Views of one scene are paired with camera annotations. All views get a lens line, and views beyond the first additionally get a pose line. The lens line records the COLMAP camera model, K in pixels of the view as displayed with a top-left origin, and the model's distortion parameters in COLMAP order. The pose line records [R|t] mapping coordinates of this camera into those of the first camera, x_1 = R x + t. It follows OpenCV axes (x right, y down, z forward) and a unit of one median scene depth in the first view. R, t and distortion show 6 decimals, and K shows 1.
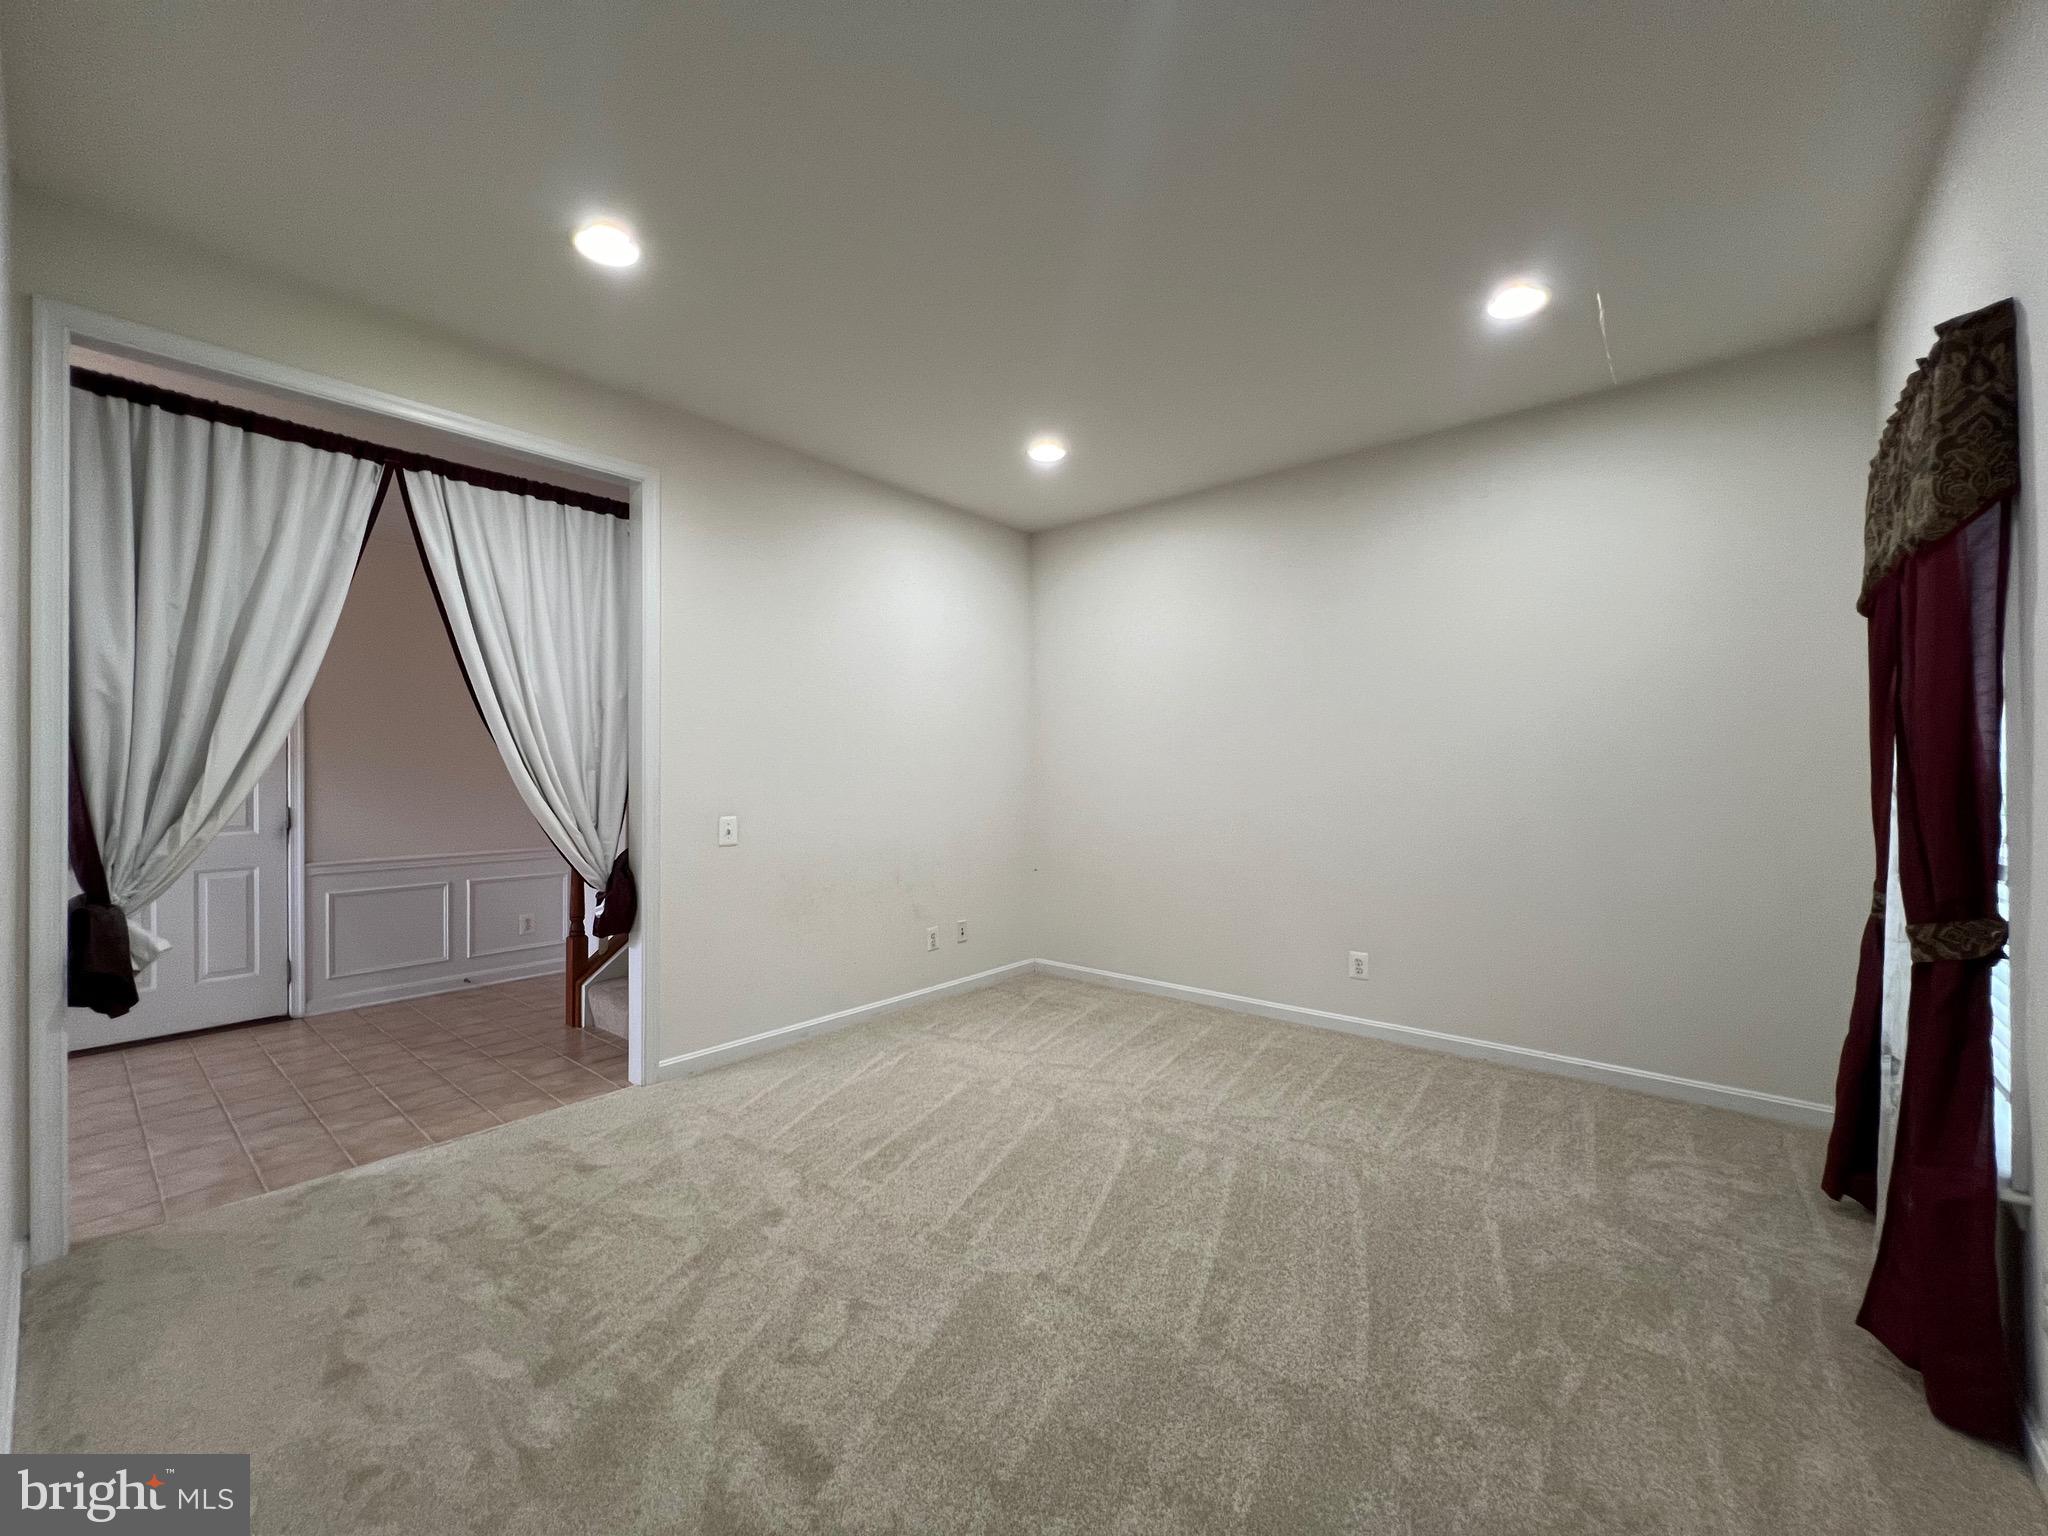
lens RADIAL K [[824.1, 0, 1014.6], [0, 824.1, 771.2], [0, 0, 1]] dist [-0.001112, 0.000058]
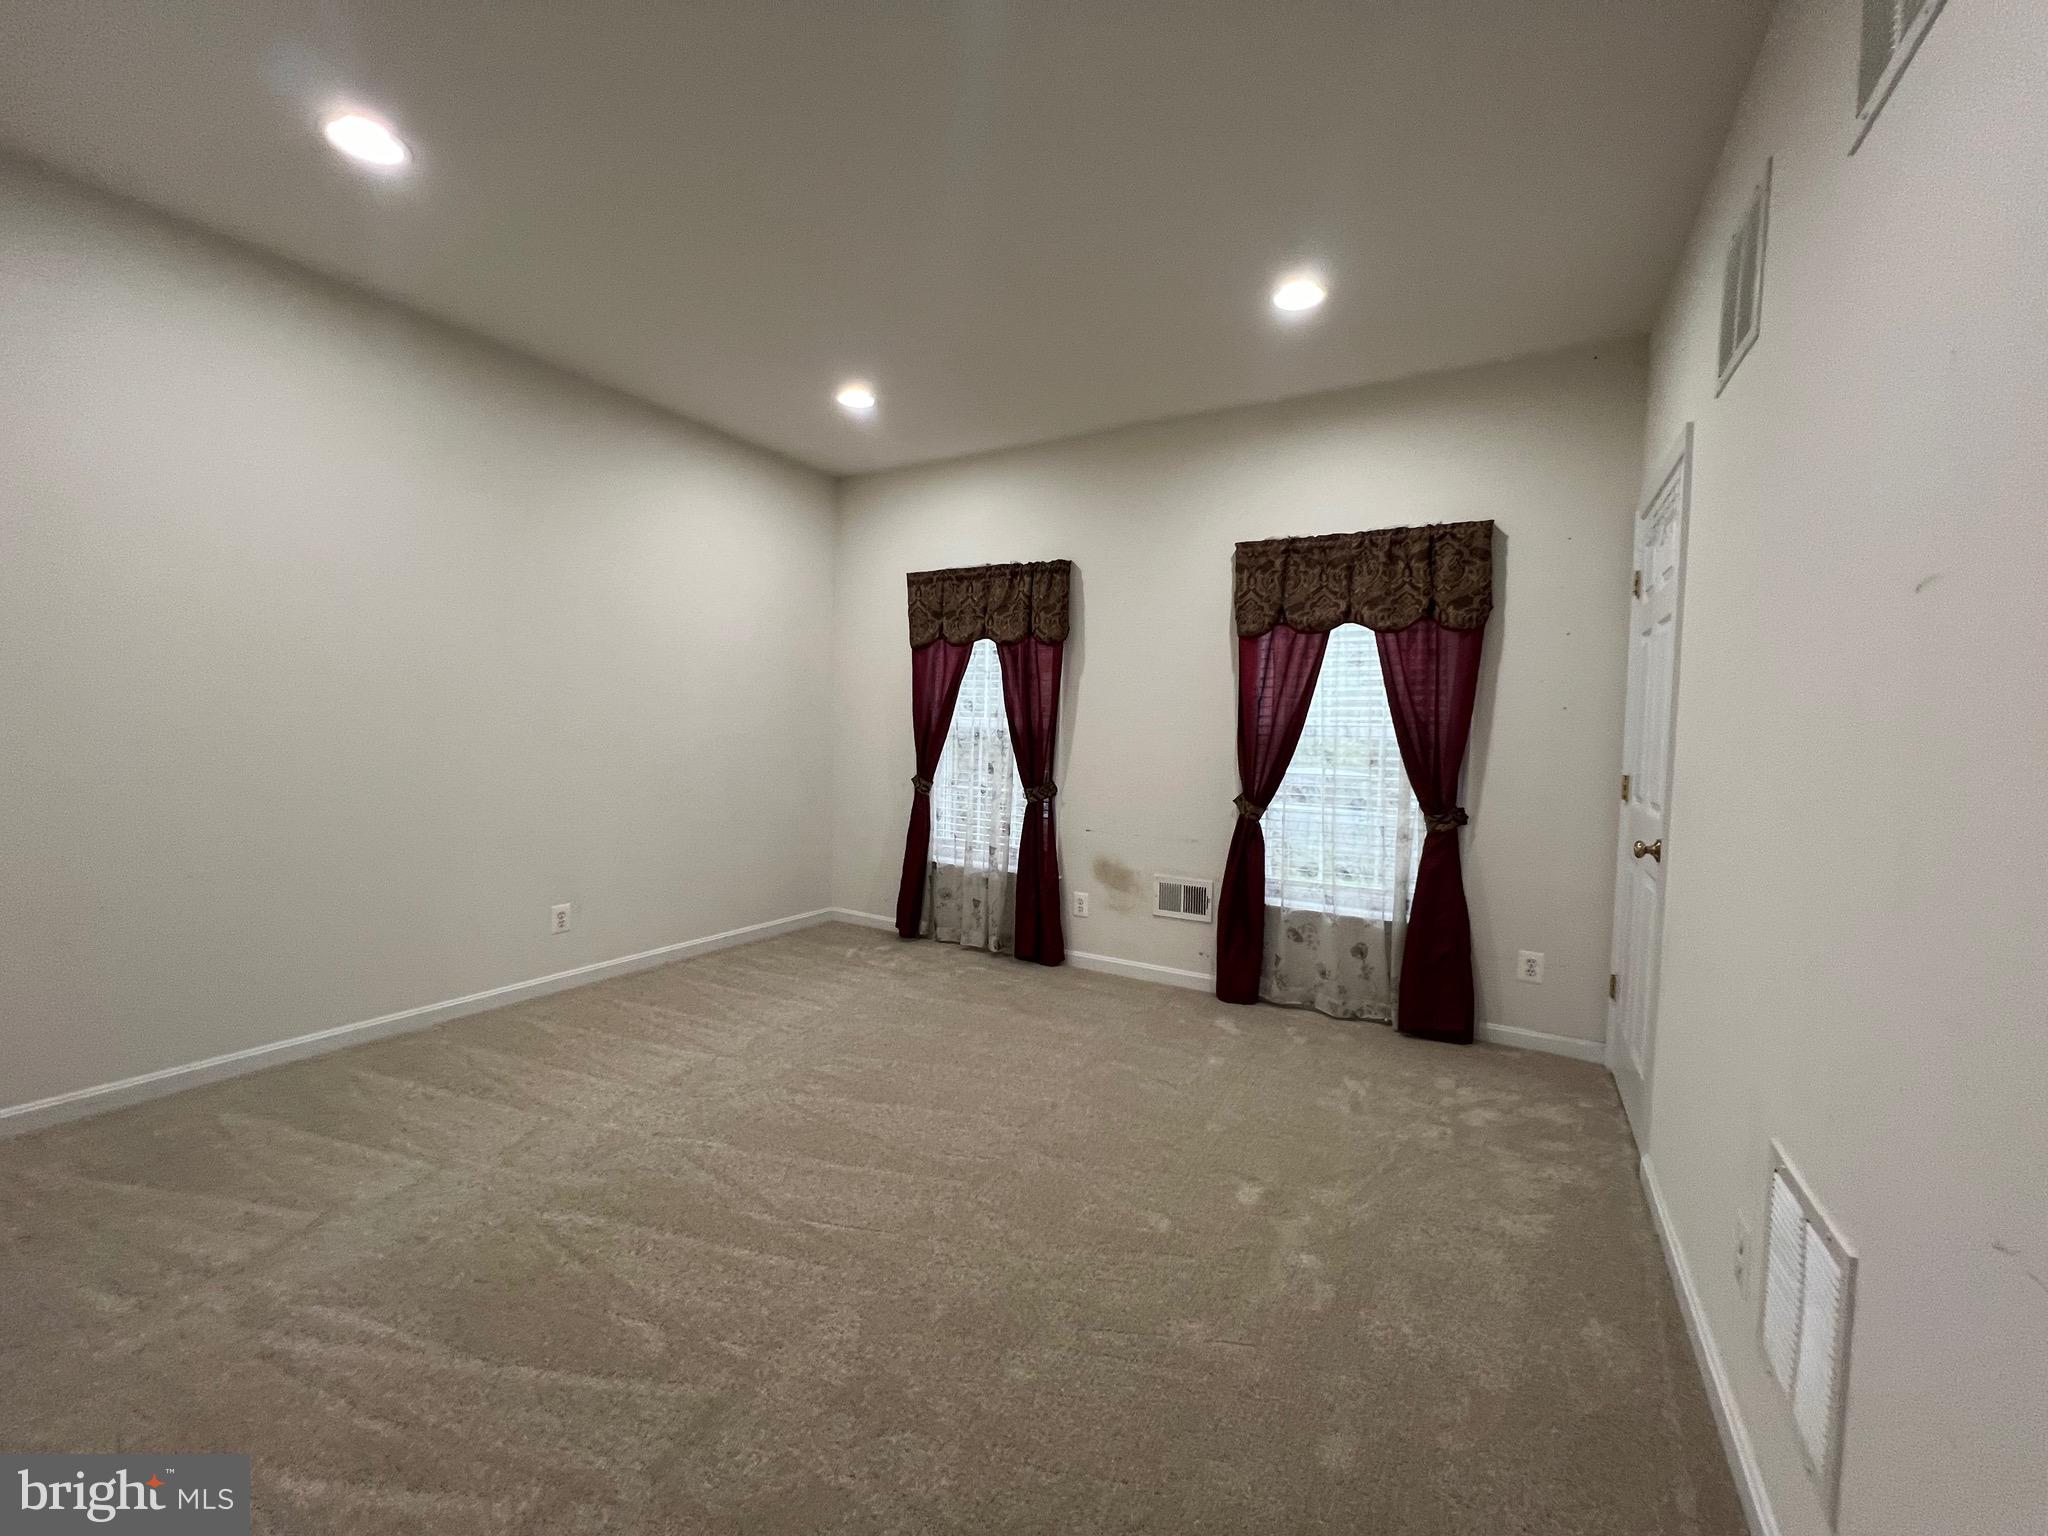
lens RADIAL K [[822.9, 0, 1028.9], [0, 822.9, 762.6], [0, 0, 1]] dist [-0.002715, 0.000883]
pose [[-0.180943, -0.042059, 0.982594, -0.724607], [-0.029063, 0.998877, 0.037404, 0.003243], [-0.983064, -0.021789, -0.181962, 0.756029]]
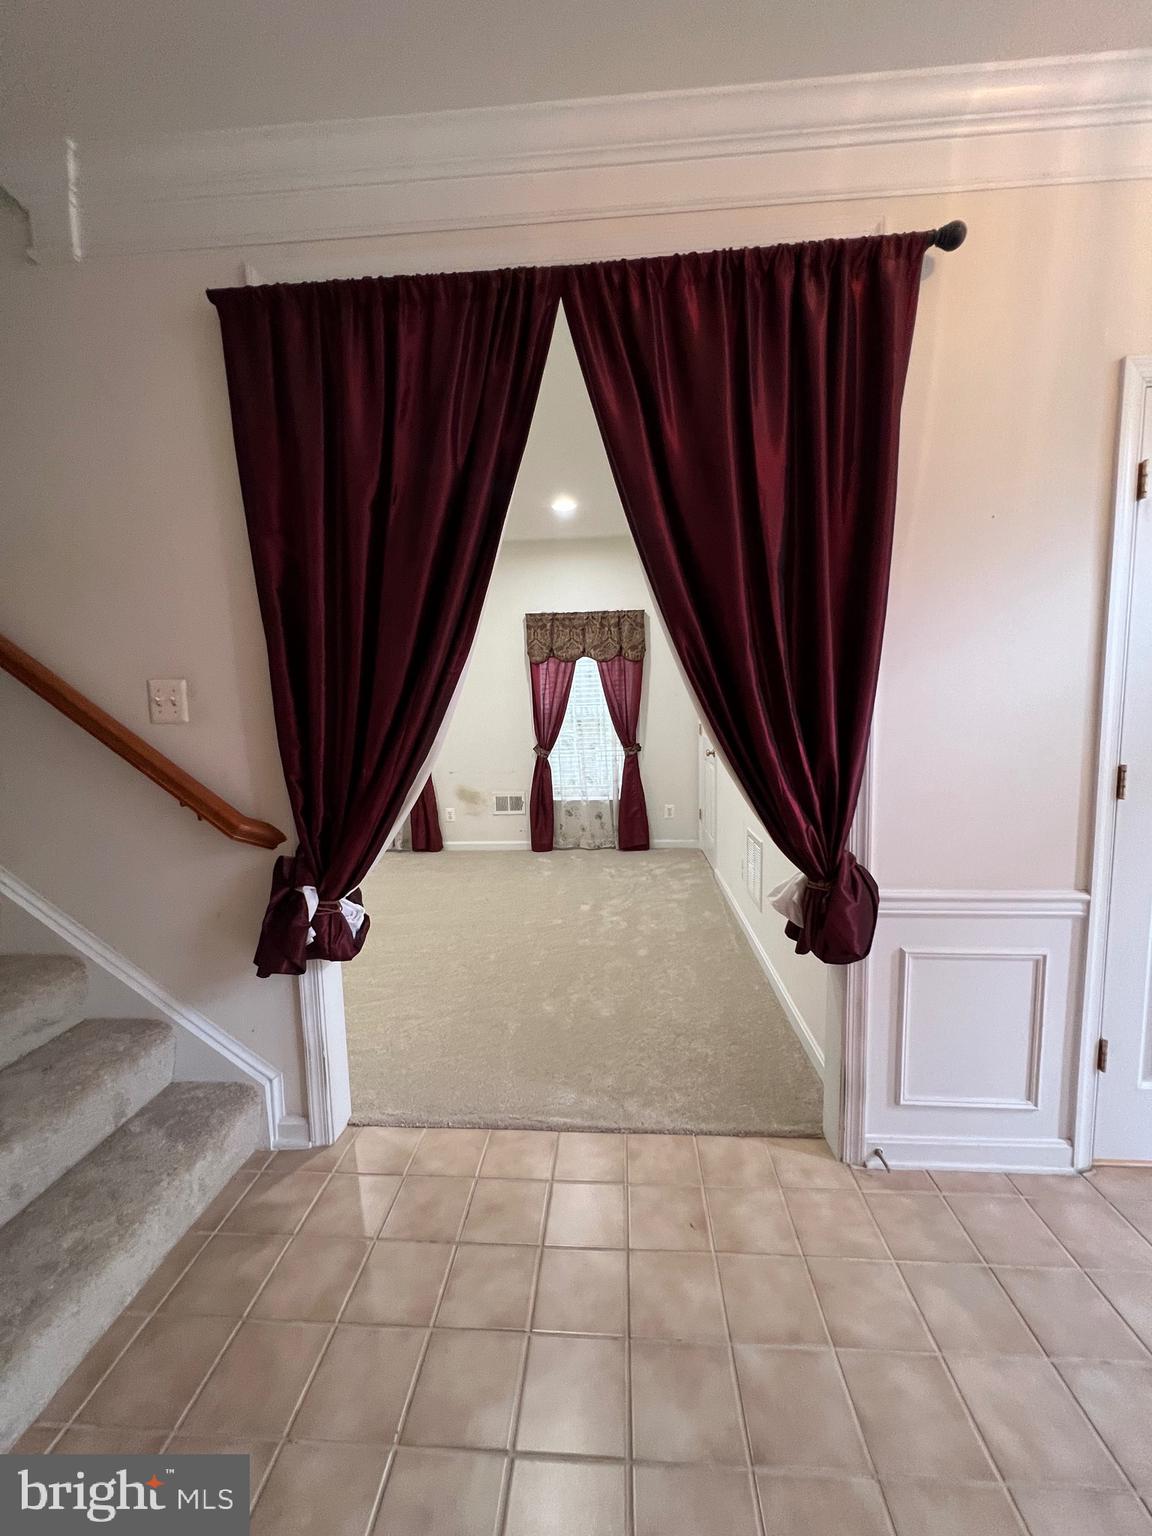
lens RADIAL K [[617.2, 0, 579.1], [0, 617.2, 767.1], [0, 0, 1]] dist [-0.002715, 0.000883]
pose [[-0.595326, -0.063620, 0.800961, -1.063141], [0.022279, 0.995170, 0.095606, -0.016747], [-0.803175, 0.074762, -0.591033, 1.160456]]
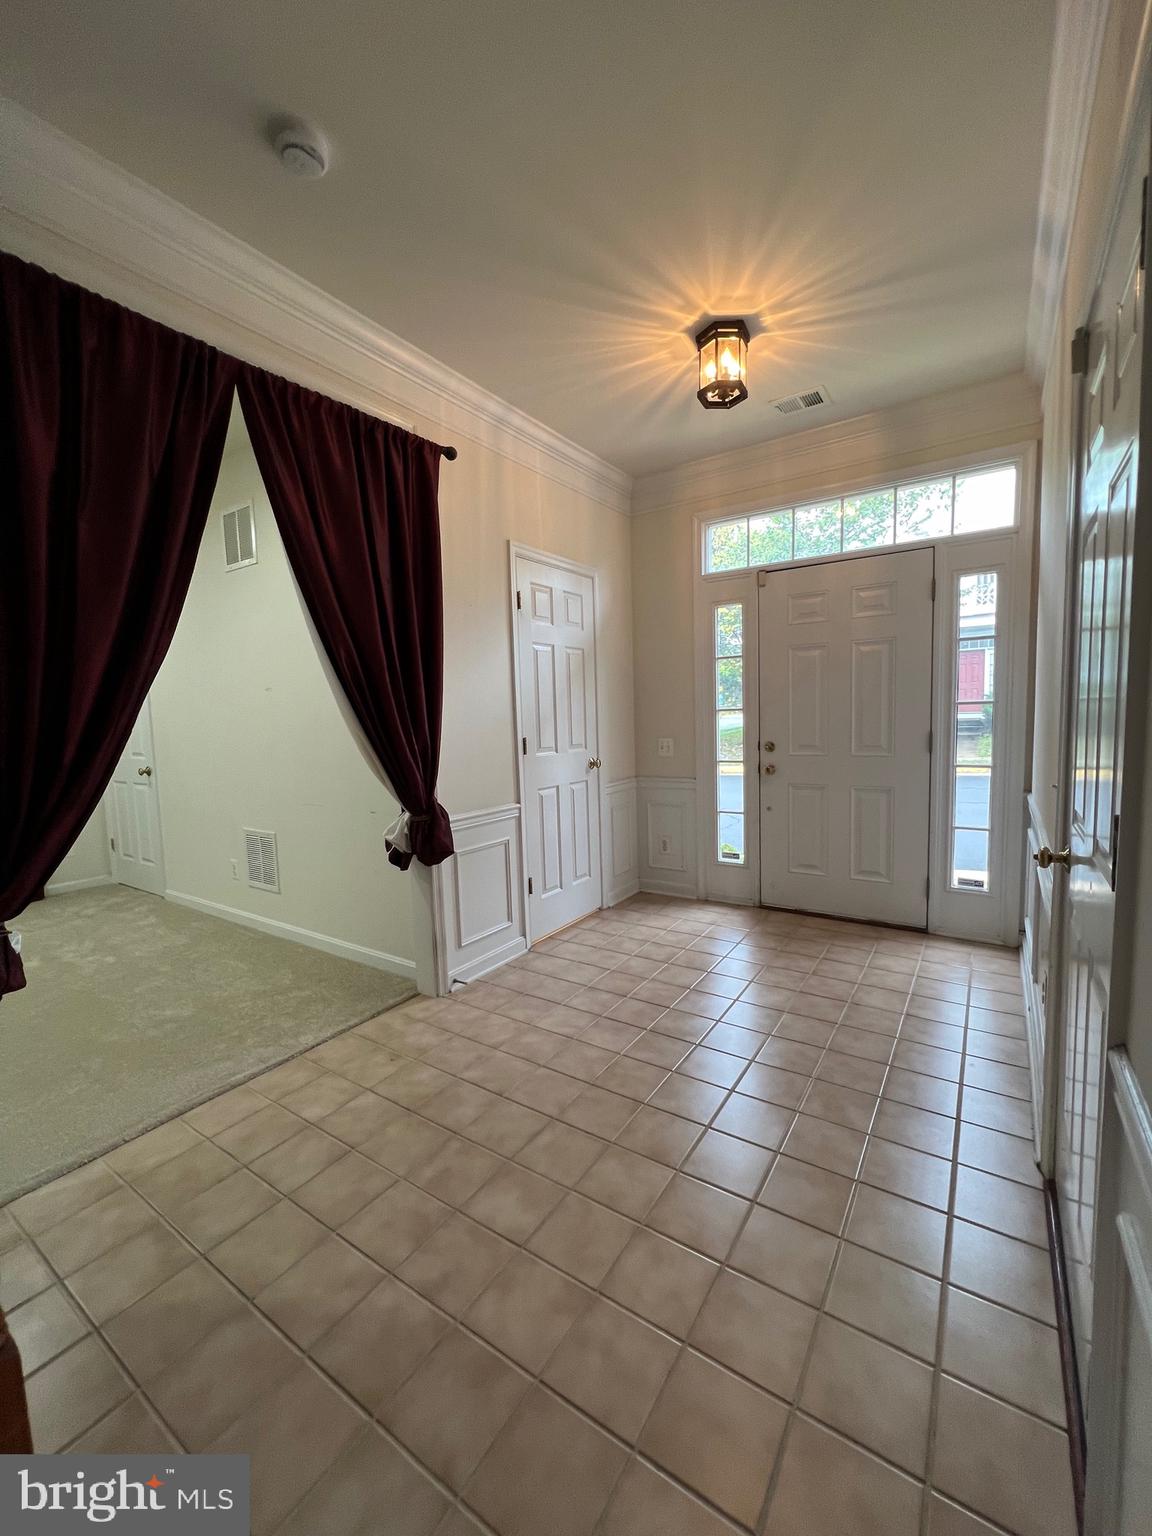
lens RADIAL K [[617.2, 0, 576.3], [0, 617.2, 768.4], [0, 0, 1]] dist [-0.002715, 0.000883]
pose [[-0.993303, 0.046781, -0.105647, -0.901831], [0.037657, 0.995517, 0.086764, 0.004240], [0.109232, 0.082204, -0.990611, 1.523544]]
